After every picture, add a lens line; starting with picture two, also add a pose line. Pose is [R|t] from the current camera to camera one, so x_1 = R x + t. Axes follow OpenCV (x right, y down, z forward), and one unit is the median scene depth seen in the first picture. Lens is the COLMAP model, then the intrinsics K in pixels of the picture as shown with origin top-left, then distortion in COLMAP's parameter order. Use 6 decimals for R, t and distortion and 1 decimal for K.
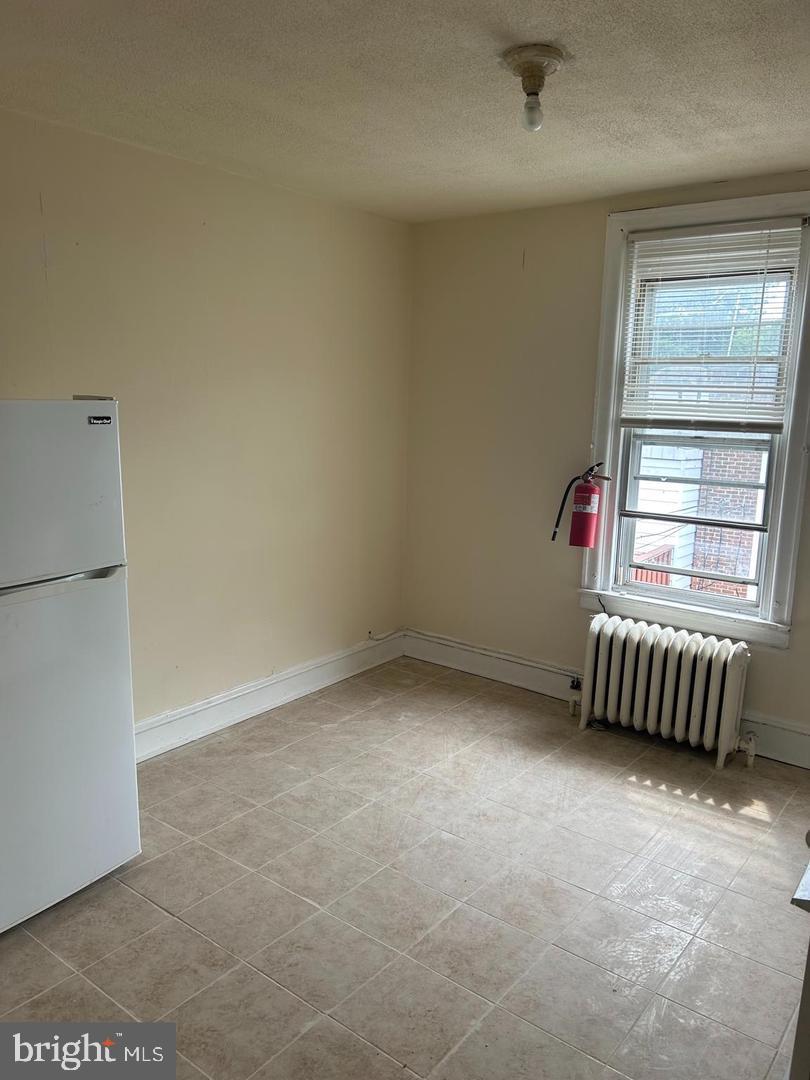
lens RADIAL K [[808.1, 0, 405.0], [0, 808.1, 540.0], [0, 0, 1]] dist [-0.004094, -0.003577]
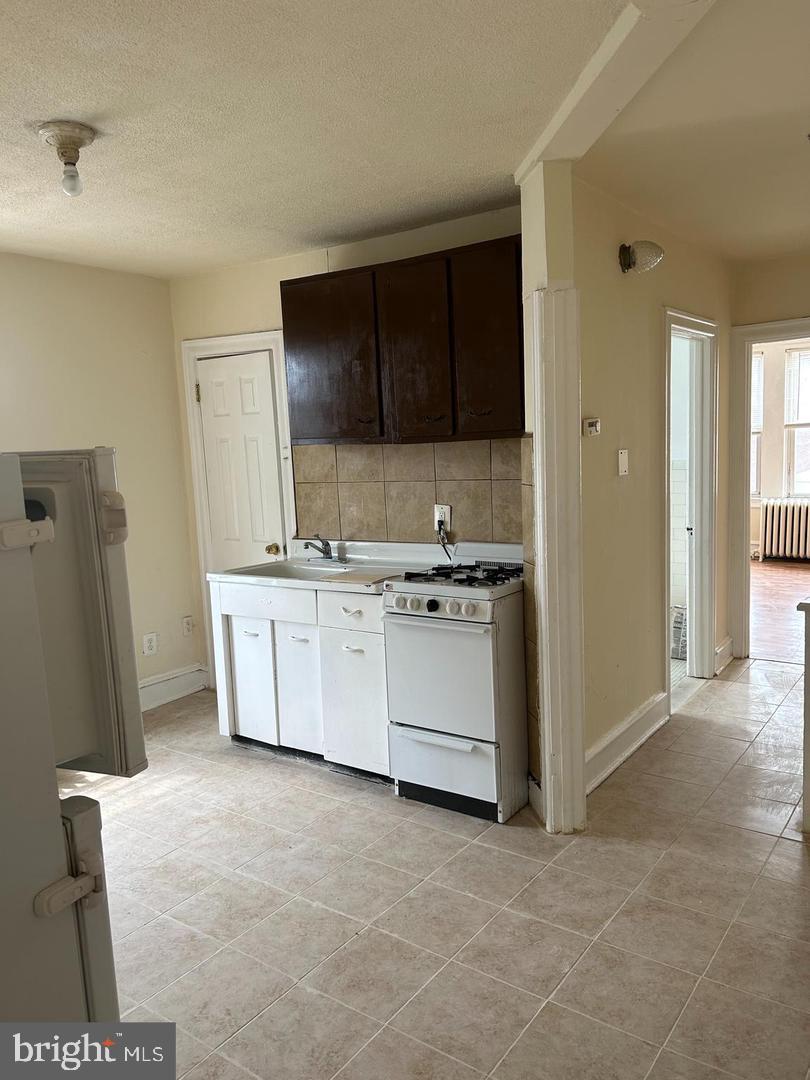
lens RADIAL K [[808.1, 0, 405.0], [0, 808.1, 540.0], [0, 0, 1]] dist [-0.004094, -0.003577]
pose [[-0.021420, -0.164111, 0.986209, -1.030180], [0.225170, 0.960300, 0.164690, -0.138868], [-0.974084, 0.225592, 0.016383, 0.655902]]
